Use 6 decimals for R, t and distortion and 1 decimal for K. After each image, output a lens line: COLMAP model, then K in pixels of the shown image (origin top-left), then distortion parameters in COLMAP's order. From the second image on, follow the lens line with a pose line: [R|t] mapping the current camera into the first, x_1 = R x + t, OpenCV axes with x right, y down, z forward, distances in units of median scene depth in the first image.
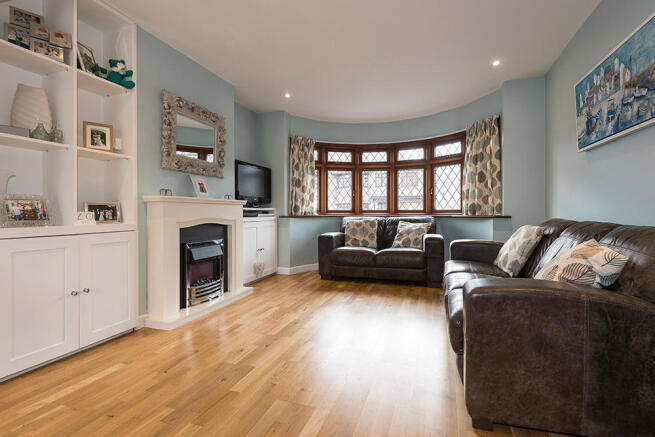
lens RADIAL K [[307.2, 0, 325.3], [0, 307.2, 204.8], [0, 0, 1]] dist [0.012562, -0.000620]
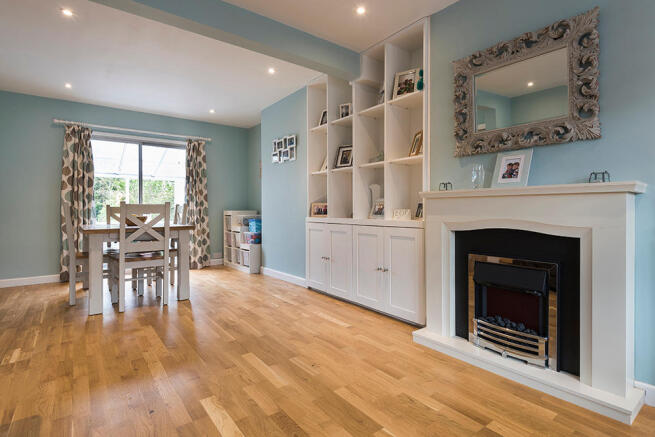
lens RADIAL K [[307.2, 0, 325.3], [0, 307.2, 204.8], [0, 0, 1]] dist [0.012562, -0.000620]
pose [[-0.511652, -0.001961, -0.859191, 0.520361], [0.024225, 0.999567, -0.016707, 0.022833], [0.858851, -0.029362, -0.511383, 1.624703]]
